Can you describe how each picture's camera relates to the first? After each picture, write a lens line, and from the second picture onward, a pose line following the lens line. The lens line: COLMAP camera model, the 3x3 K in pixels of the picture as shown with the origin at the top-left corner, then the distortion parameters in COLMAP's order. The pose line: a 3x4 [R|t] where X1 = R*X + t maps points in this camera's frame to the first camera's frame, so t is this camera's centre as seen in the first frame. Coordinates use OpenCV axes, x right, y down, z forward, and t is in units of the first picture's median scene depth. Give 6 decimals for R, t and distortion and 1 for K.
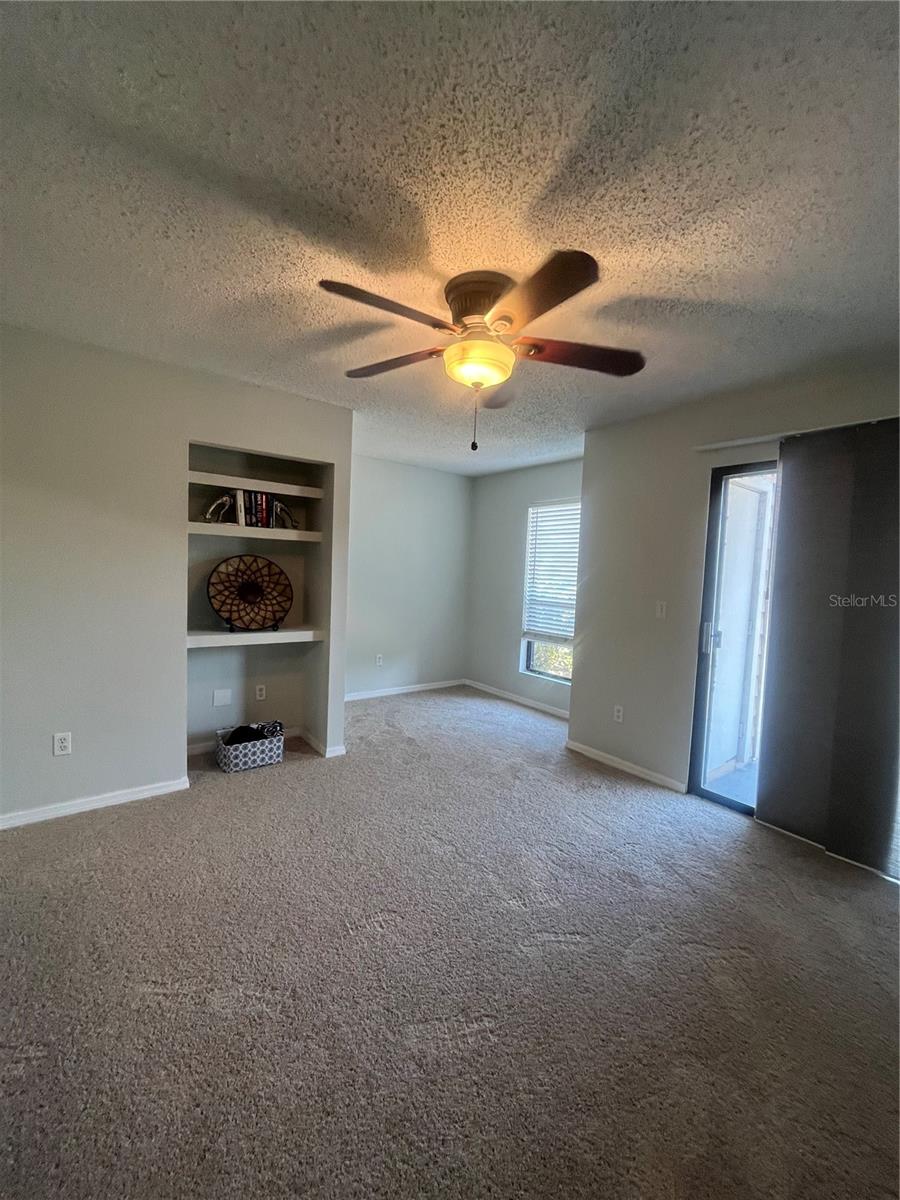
lens RADIAL K [[485.0, 0, 448.9], [0, 485.0, 598.9], [0, 0, 1]] dist [-0.002200, 0.000156]
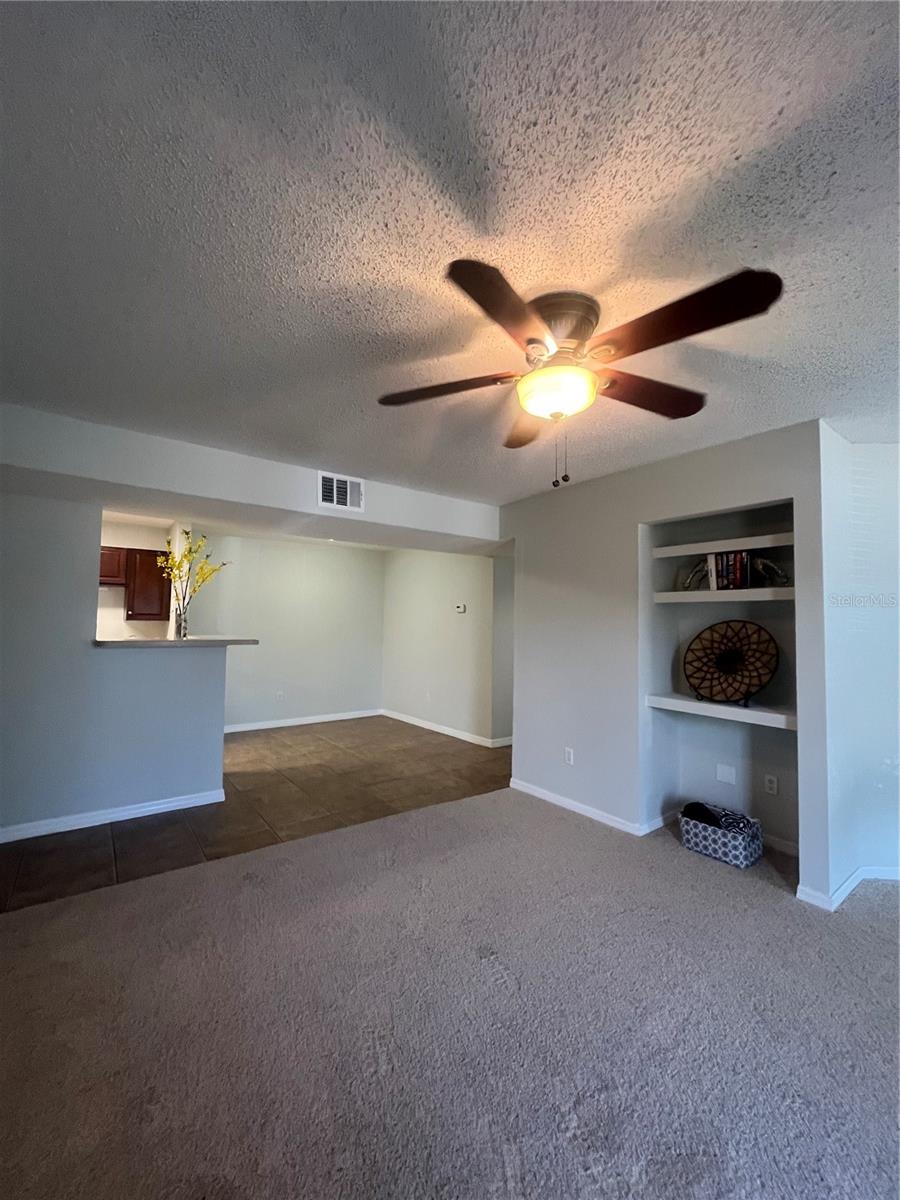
lens RADIAL K [[485.0, 0, 447.5], [0, 485.0, 599.6], [0, 0, 1]] dist [-0.002200, 0.000156]
pose [[0.001557, -0.088636, -0.996063, 0.512868], [-0.084195, 0.992516, -0.088452, -0.002717], [0.996448, 0.084001, -0.005918, 0.465440]]
